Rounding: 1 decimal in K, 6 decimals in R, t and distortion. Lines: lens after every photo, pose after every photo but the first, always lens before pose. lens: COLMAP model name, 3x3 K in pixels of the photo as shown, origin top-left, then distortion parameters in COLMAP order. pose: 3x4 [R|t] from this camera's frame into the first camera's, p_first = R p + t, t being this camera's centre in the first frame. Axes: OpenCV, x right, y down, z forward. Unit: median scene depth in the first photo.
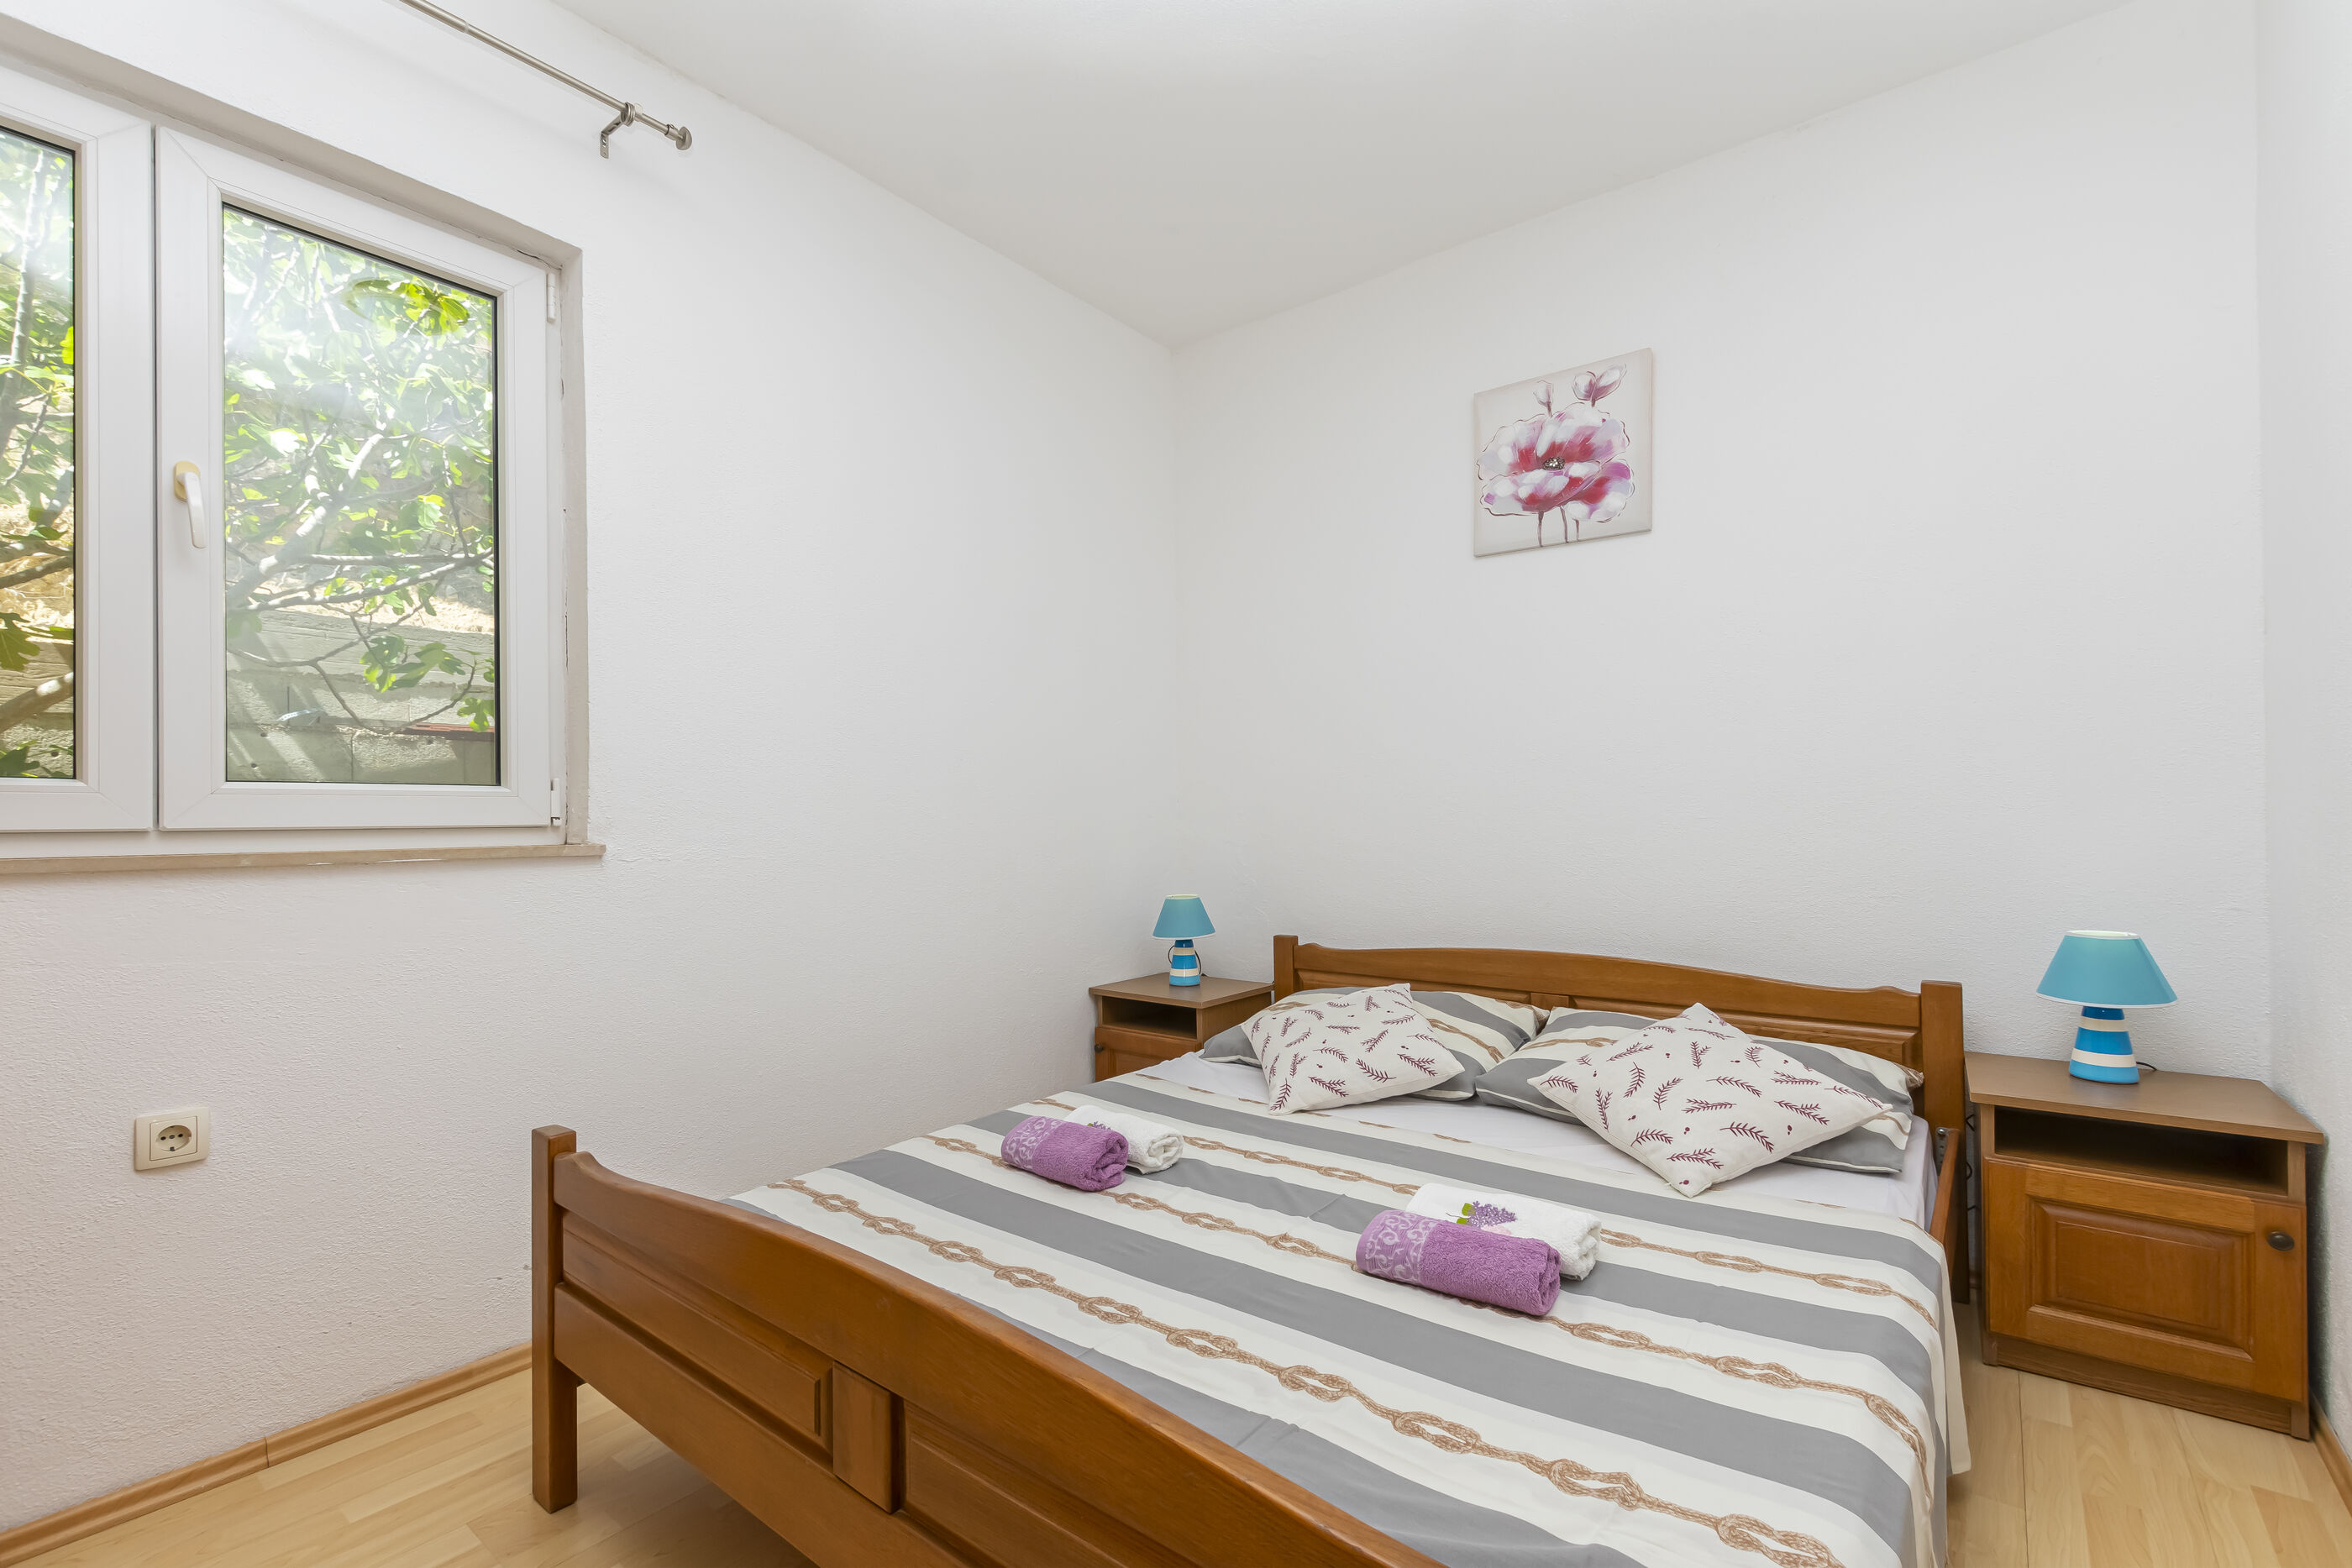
lens RADIAL K [[1059.5, 0, 1175.5], [0, 1059.5, 816.6], [0, 0, 1]] dist [0.001753, -0.000119]
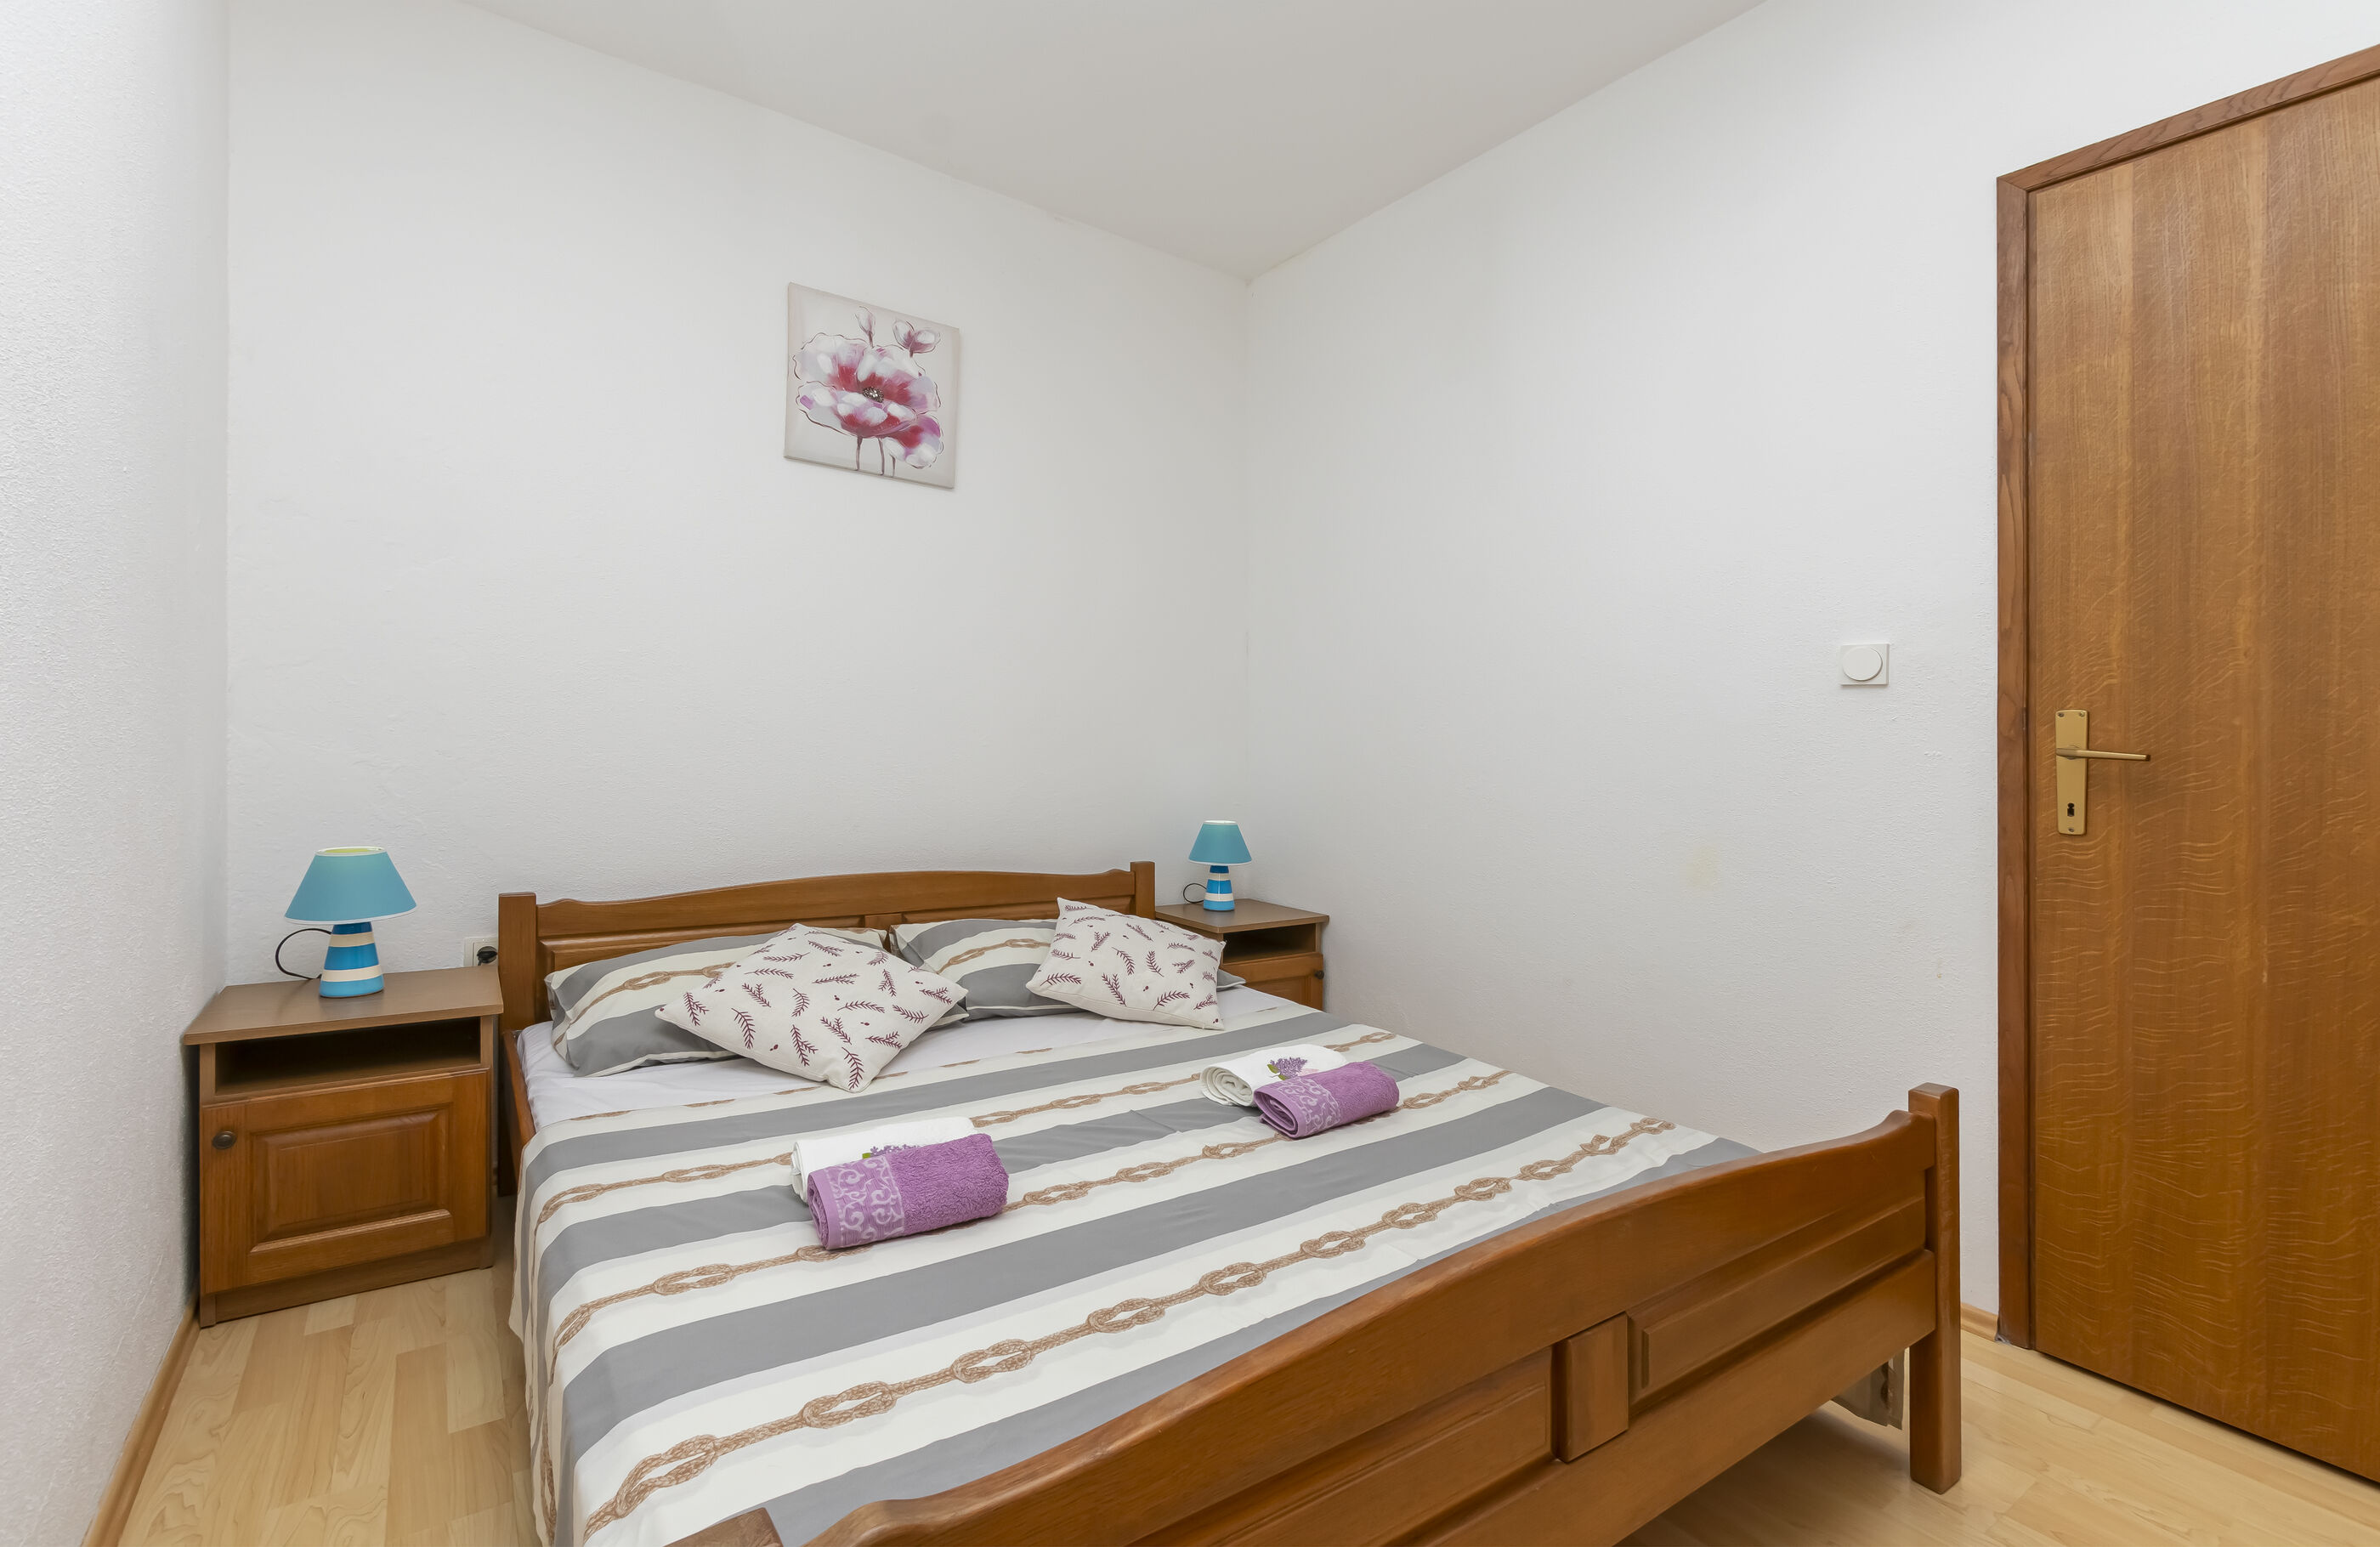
lens RADIAL K [[1043.7, 0, 1183.4], [0, 1043.7, 732.3], [0, 0, 1]] dist [-0.001510, 0.000044]
pose [[0.278342, 0.033393, 0.959901, -0.617374], [-0.030523, 0.999198, -0.025910, 0.010711], [-0.959997, -0.022088, 0.279138, 0.513664]]
